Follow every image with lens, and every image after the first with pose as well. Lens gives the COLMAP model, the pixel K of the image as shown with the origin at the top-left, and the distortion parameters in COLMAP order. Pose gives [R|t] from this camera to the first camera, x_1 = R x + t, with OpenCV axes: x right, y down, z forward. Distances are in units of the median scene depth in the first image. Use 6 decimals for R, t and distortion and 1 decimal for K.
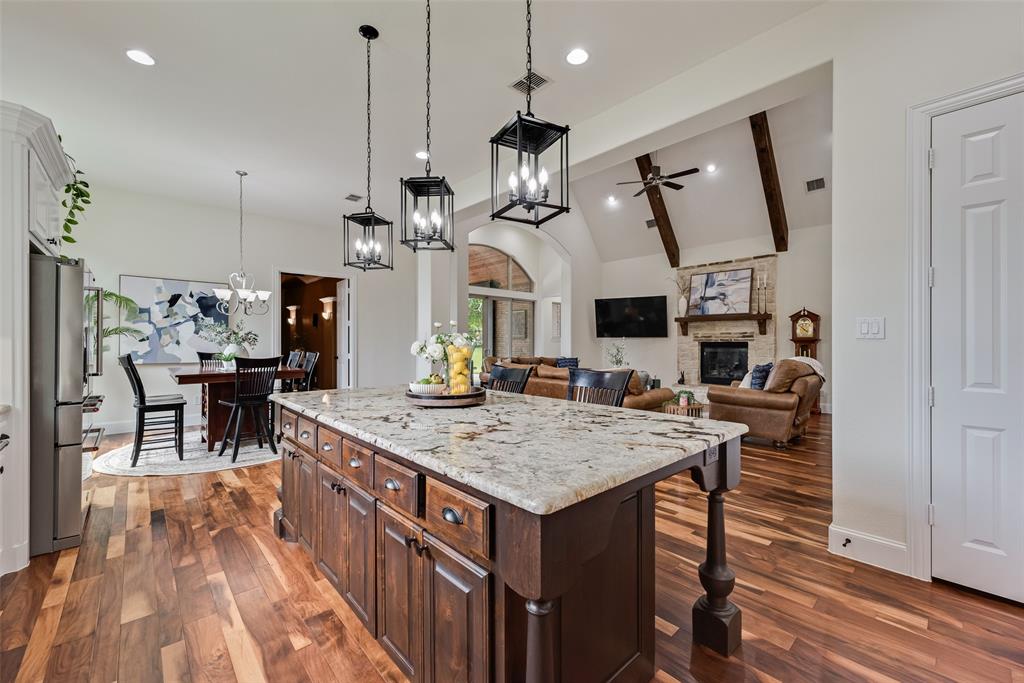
lens RADIAL K [[411.2, 0, 513.3], [0, 411.2, 342.8], [0, 0, 1]] dist [0.000807, 0.000887]
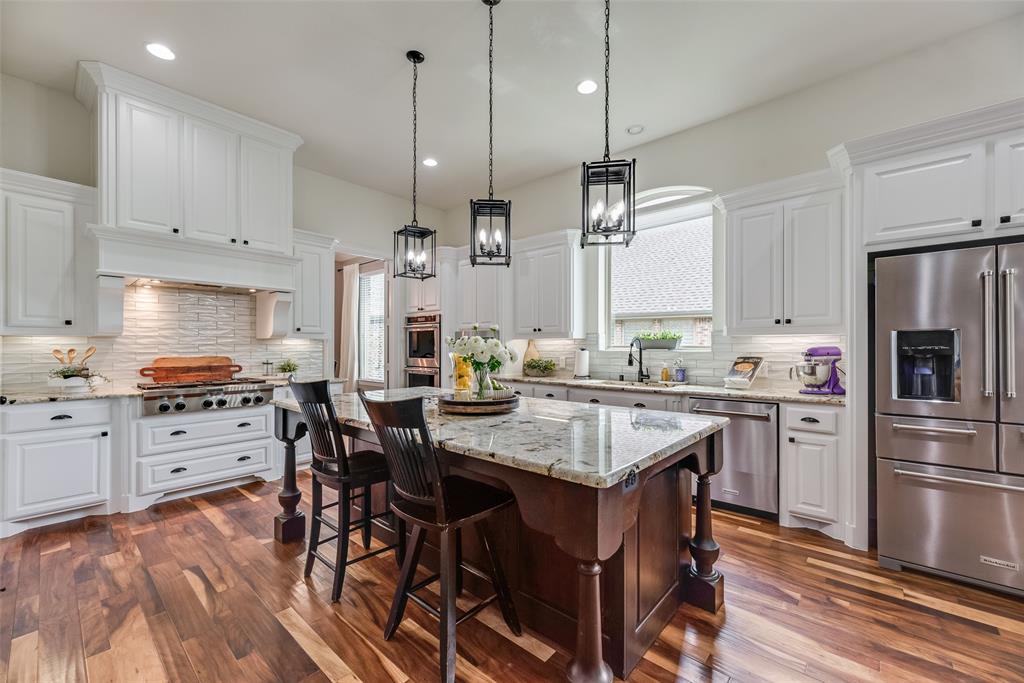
lens RADIAL K [[411.2, 0, 511.8], [0, 411.2, 347.2], [0, 0, 1]] dist [0.000807, 0.000887]
pose [[-0.994321, 0.000479, -0.106419, -0.061945], [0.000367, 0.999999, 0.001074, -0.002316], [0.106419, 0.001029, -0.994321, 0.878360]]
